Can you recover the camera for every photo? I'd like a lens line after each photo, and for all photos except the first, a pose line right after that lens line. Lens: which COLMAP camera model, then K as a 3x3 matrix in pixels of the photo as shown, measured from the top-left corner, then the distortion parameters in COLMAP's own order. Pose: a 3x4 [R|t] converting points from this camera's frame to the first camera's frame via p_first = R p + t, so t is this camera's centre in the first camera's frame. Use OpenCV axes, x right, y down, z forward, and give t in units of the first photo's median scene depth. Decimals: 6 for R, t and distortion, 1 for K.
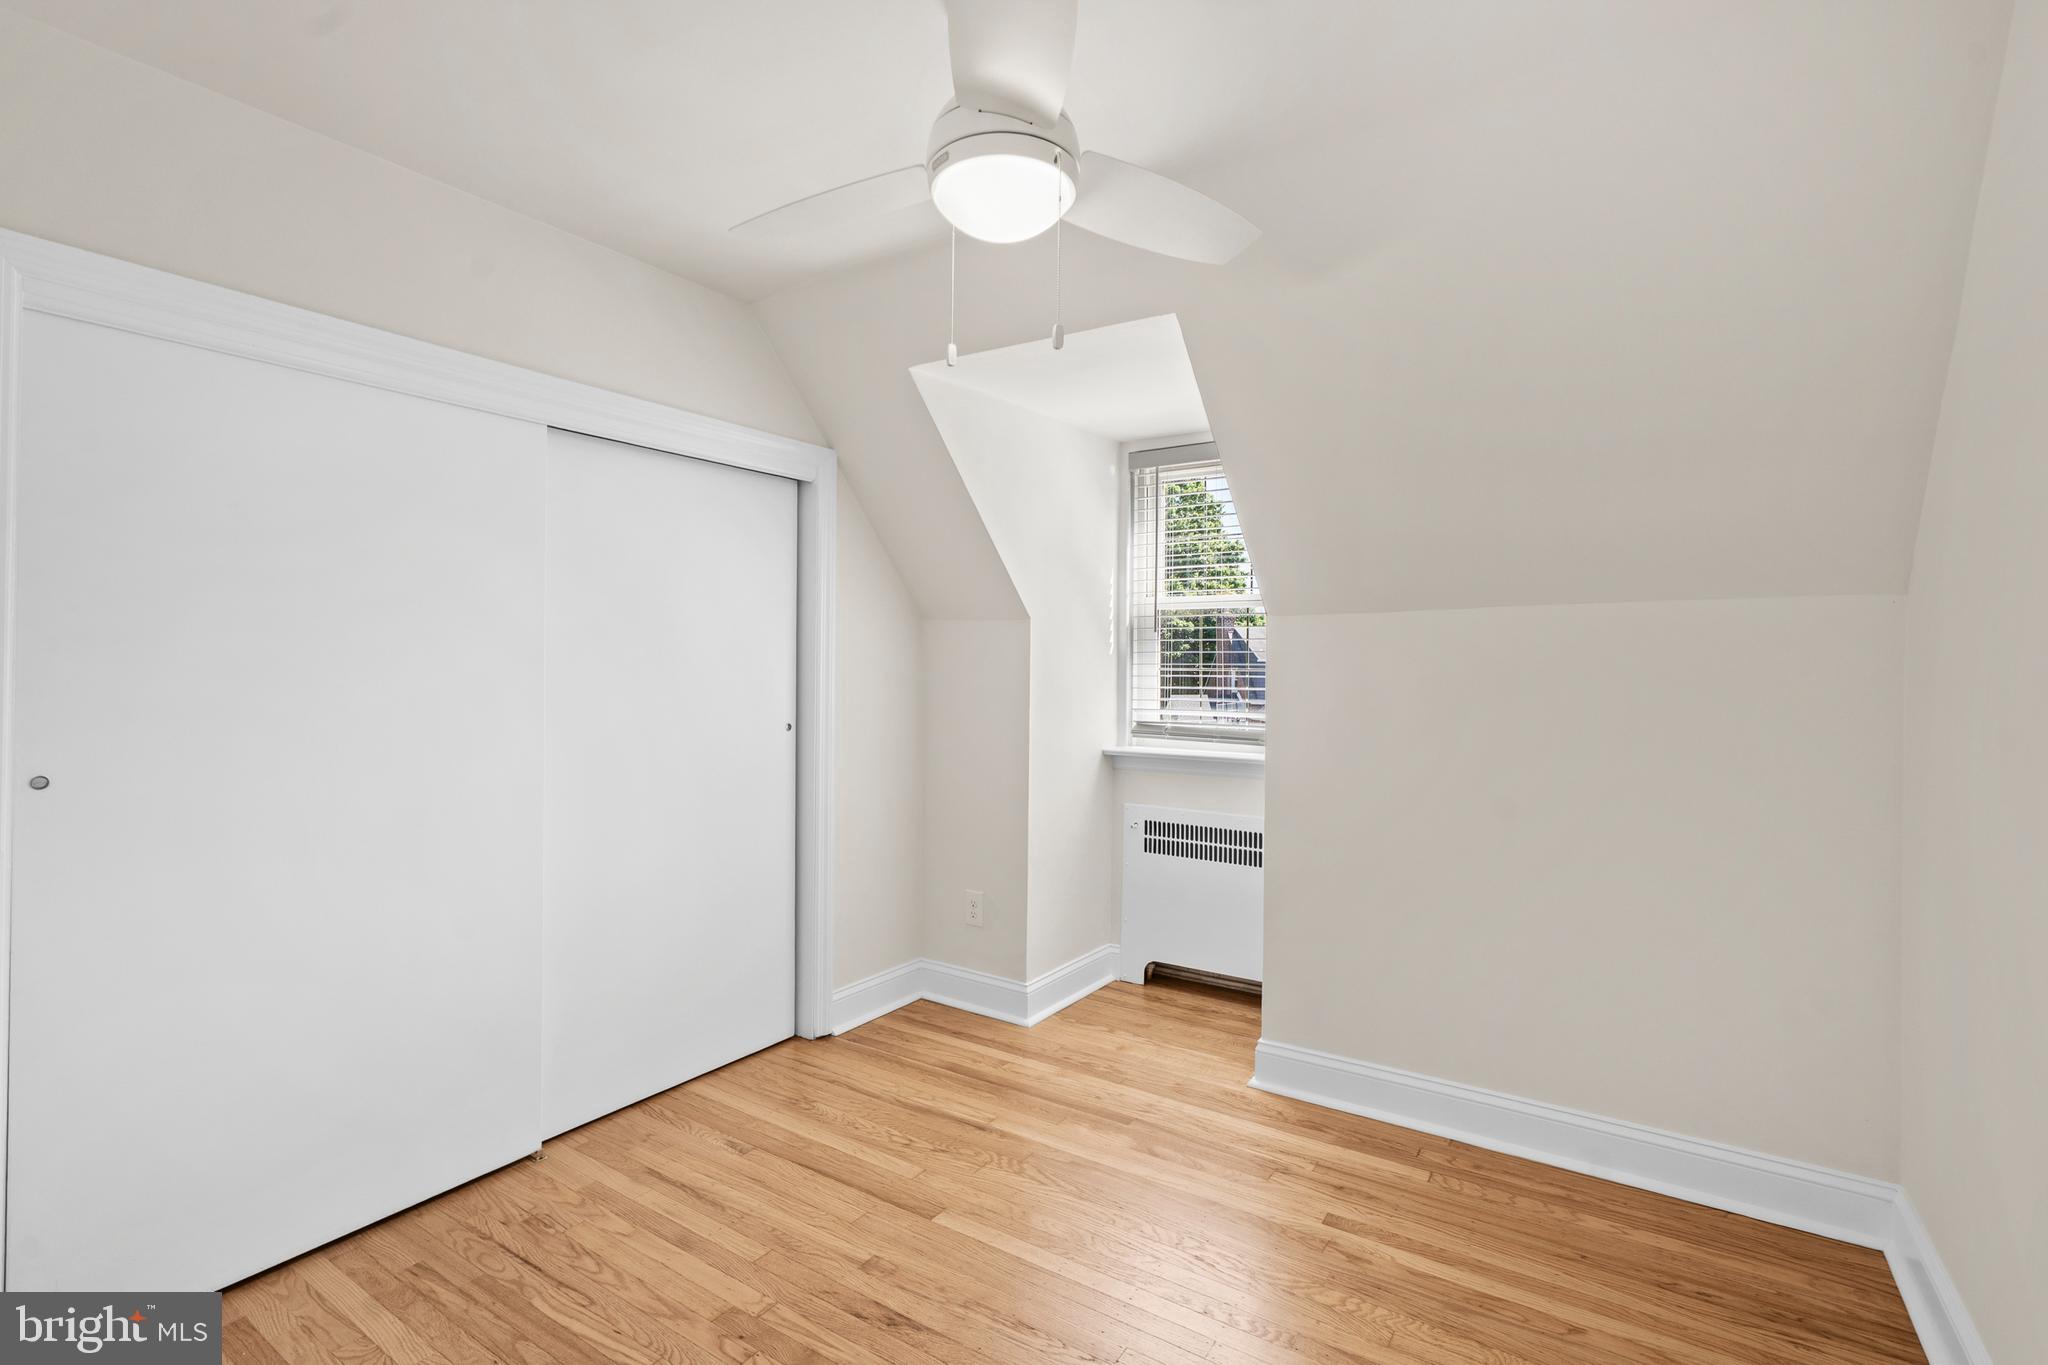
lens RADIAL K [[934.0, 0, 1021.0], [0, 934.0, 650.4], [0, 0, 1]] dist [-0.000818, 0.000577]
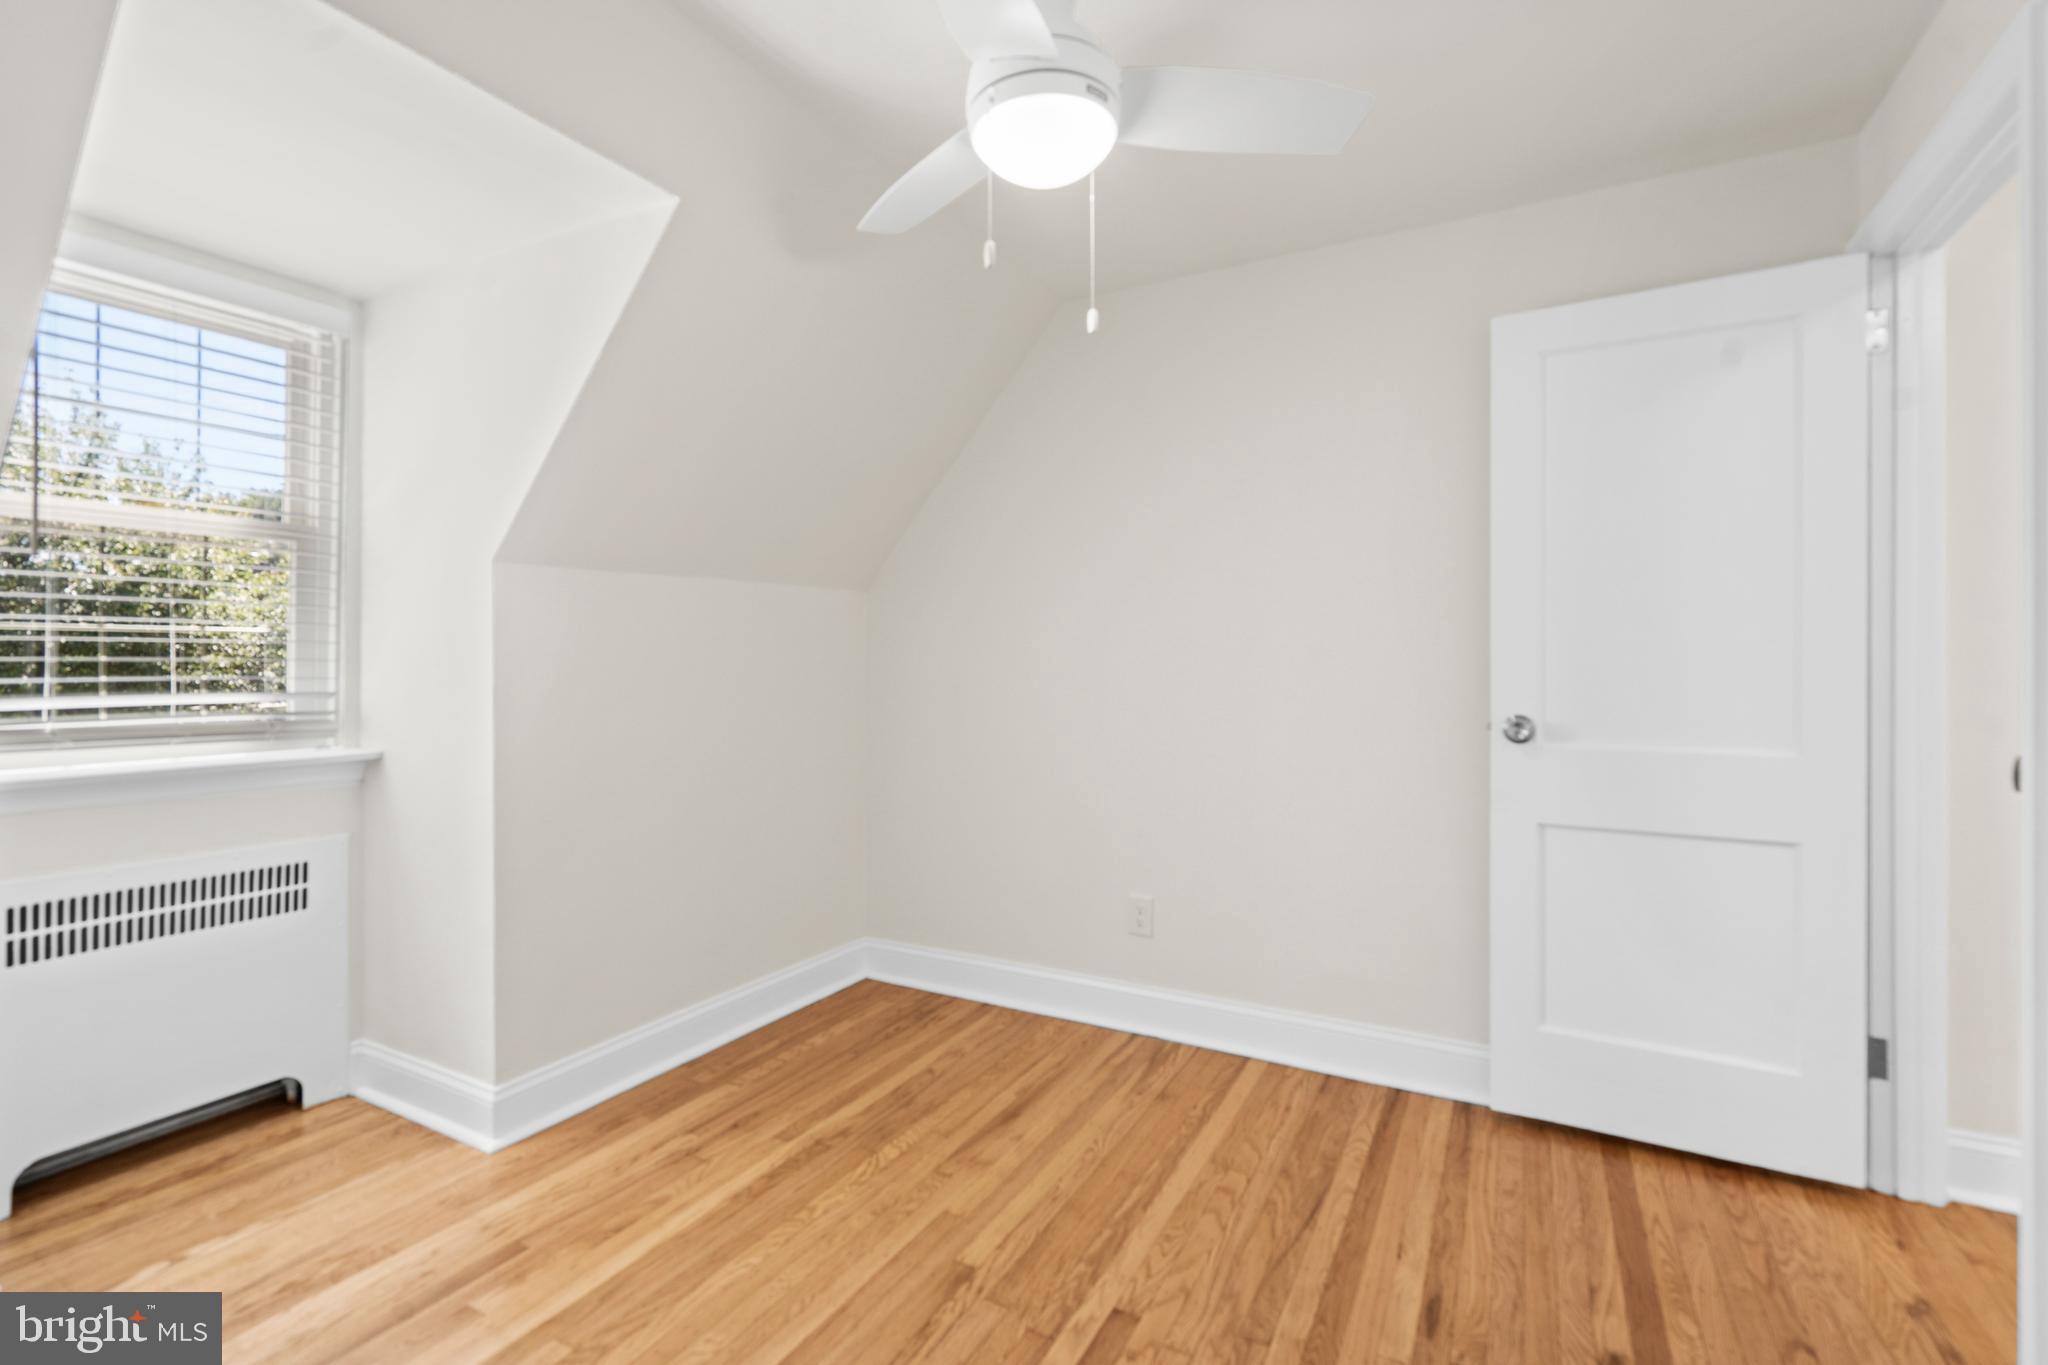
lens RADIAL K [[934.0, 0, 1021.0], [0, 934.0, 650.4], [0, 0, 1]] dist [-0.000818, 0.000577]
pose [[-0.086129, 0.005467, 0.996269, -0.692665], [-0.027154, 0.999601, -0.007833, 0.038434], [-0.995914, -0.027728, -0.085946, 0.740566]]
